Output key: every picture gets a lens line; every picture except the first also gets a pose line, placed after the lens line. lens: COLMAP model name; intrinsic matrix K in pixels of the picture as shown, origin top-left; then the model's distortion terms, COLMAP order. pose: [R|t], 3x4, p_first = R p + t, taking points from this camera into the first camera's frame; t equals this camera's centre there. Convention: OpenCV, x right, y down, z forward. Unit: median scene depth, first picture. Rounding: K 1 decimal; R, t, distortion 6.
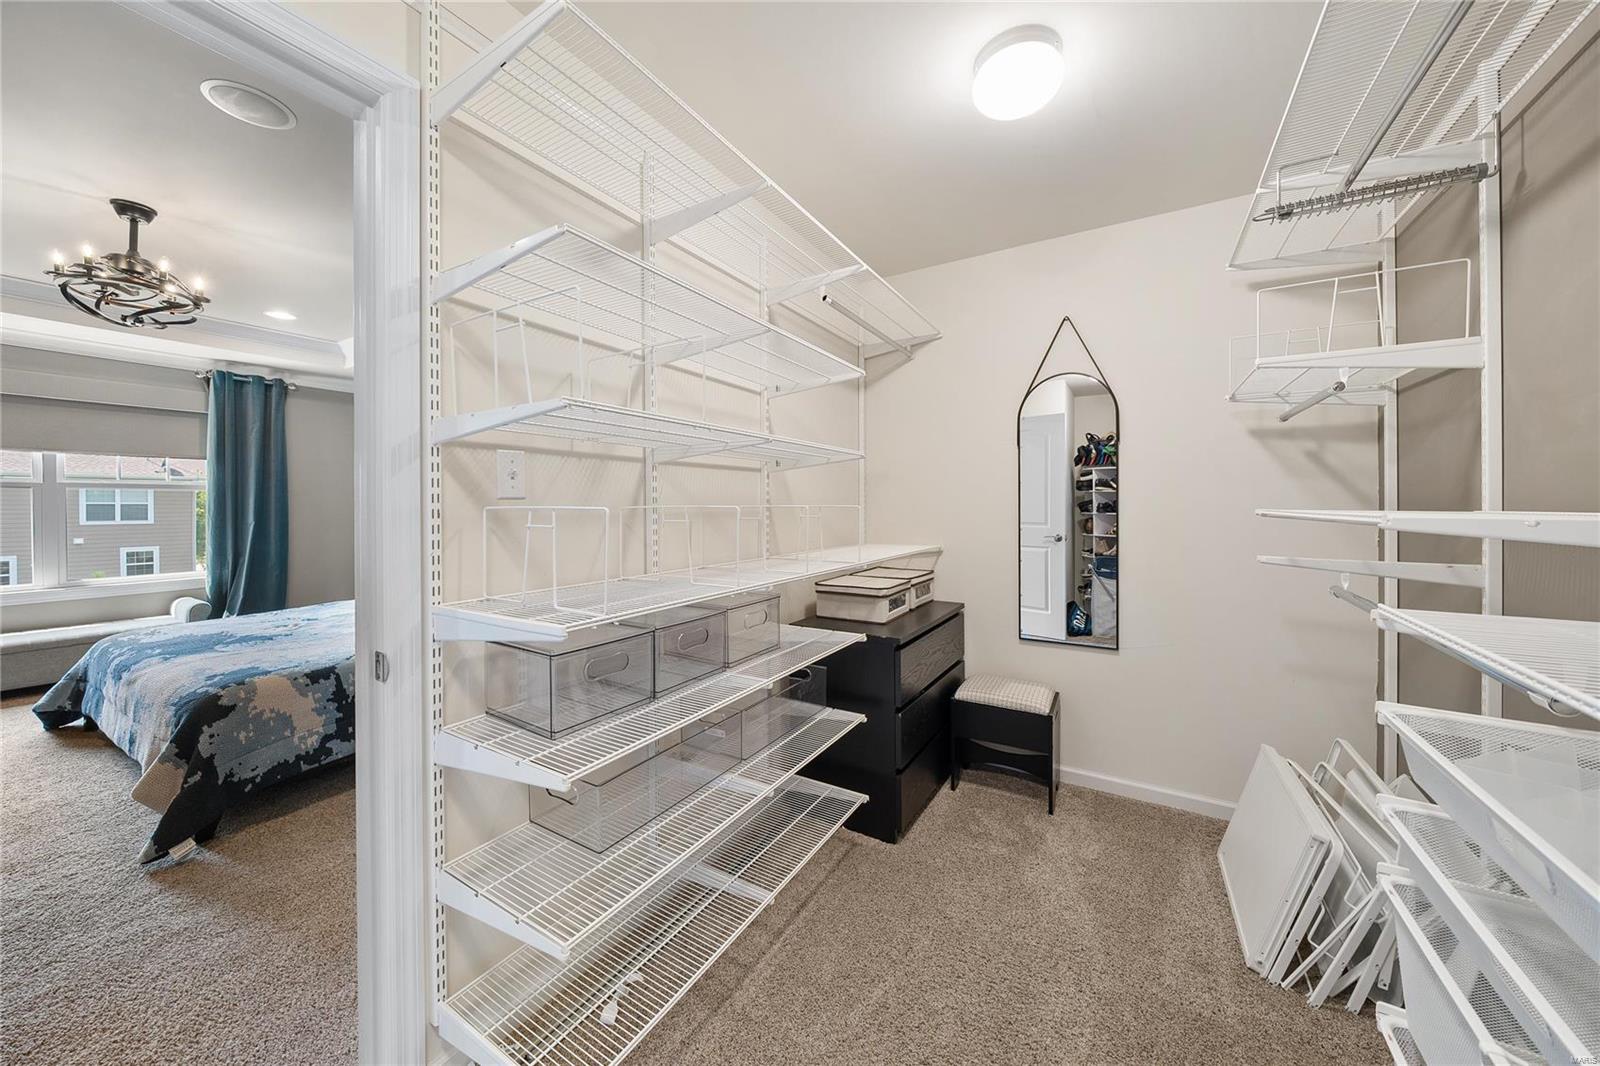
lens RADIAL K [[555.8, 0, 789.8], [0, 555.8, 508.5], [0, 0, 1]] dist [-0.000036, 0.000211]
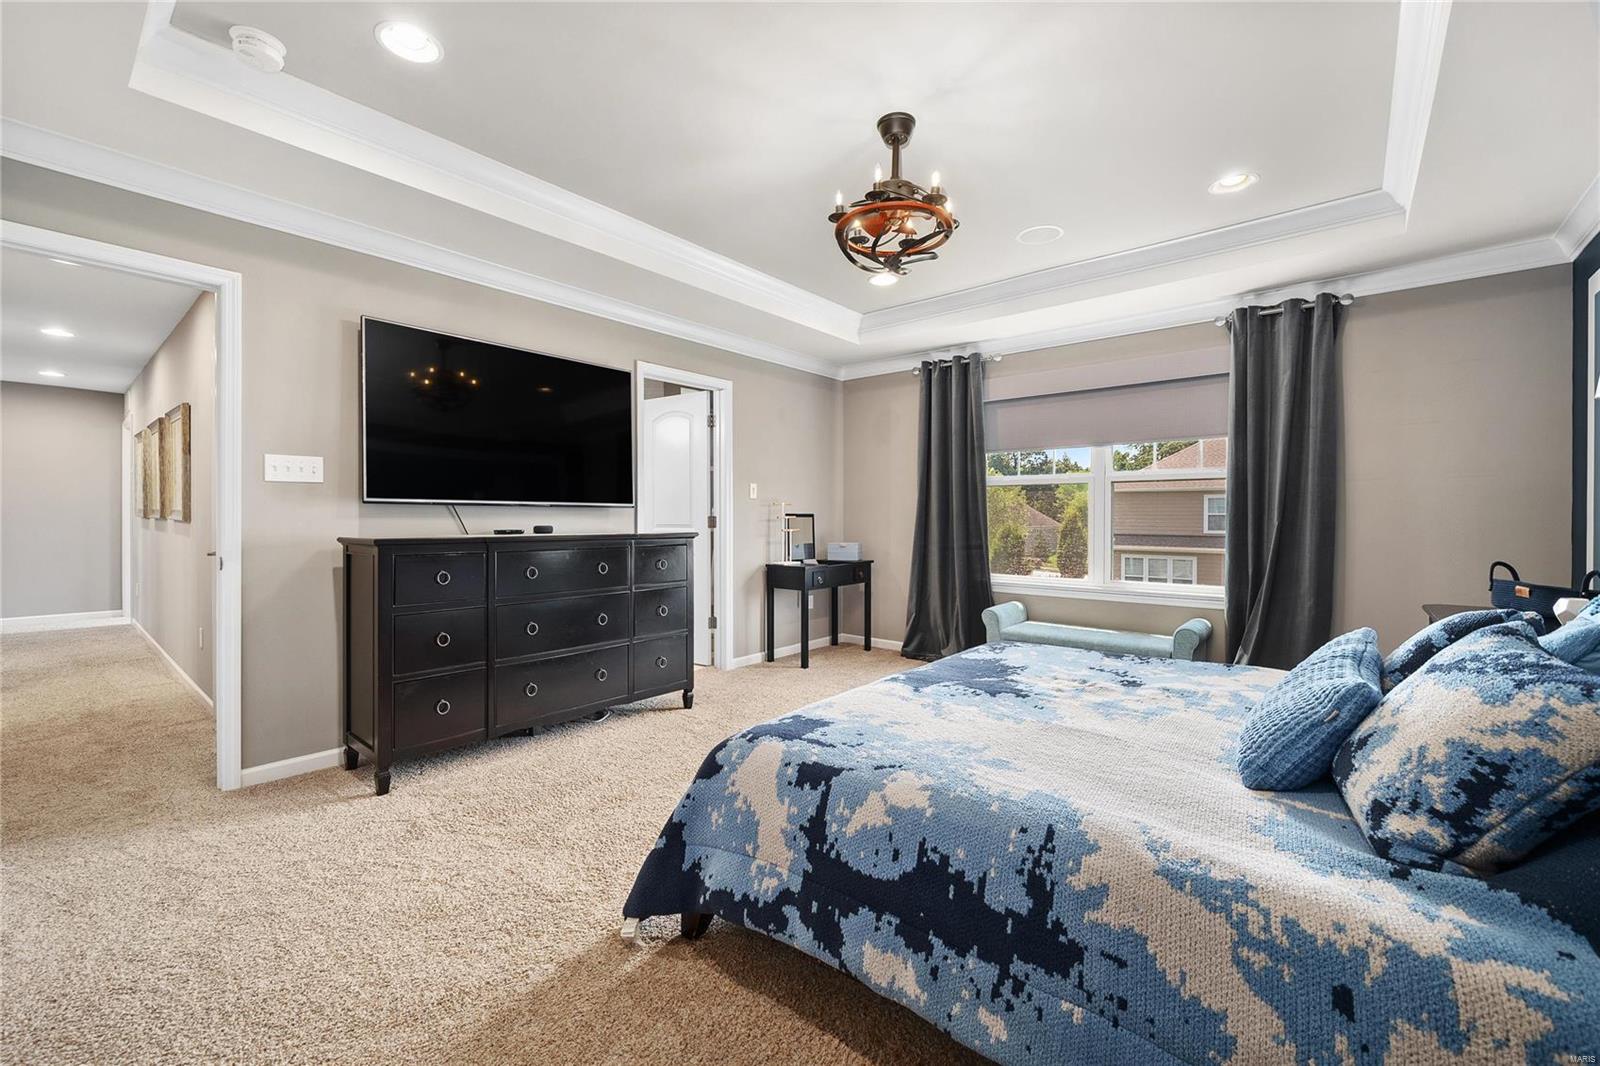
lens RADIAL K [[651.2, 0, 790.6], [0, 651.2, 532.2], [0, 0, 1]] dist [0.001759, 0.000434]
pose [[-0.148034, 0.020551, -0.988769, -0.145372], [-0.007094, 0.999736, 0.021841, 0.031390], [0.988957, 0.010248, -0.147849, 0.737889]]
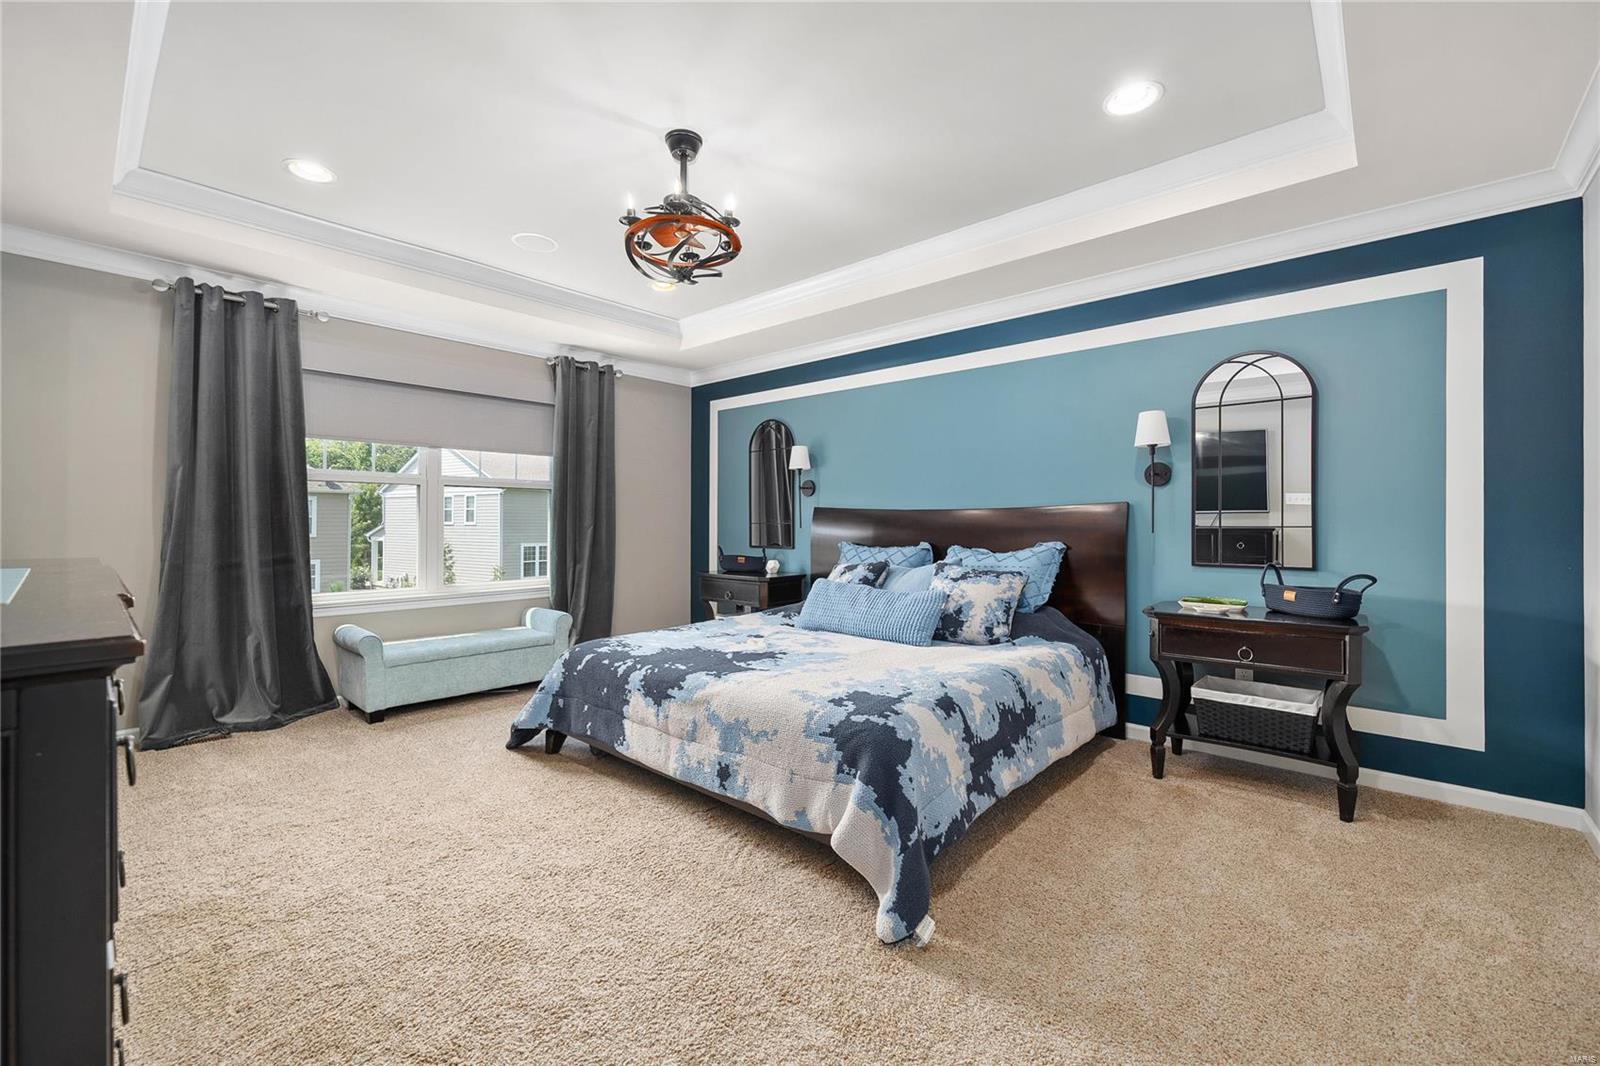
lens RADIAL K [[651.2, 0, 804.9], [0, 651.2, 518.5], [0, 0, 1]] dist [0.001759, 0.000434]
pose [[0.984388, 0.002175, -0.176001, -0.606669], [-0.003853, 0.999950, -0.009192, 0.030192], [0.175972, 0.009727, 0.984347, 0.041314]]
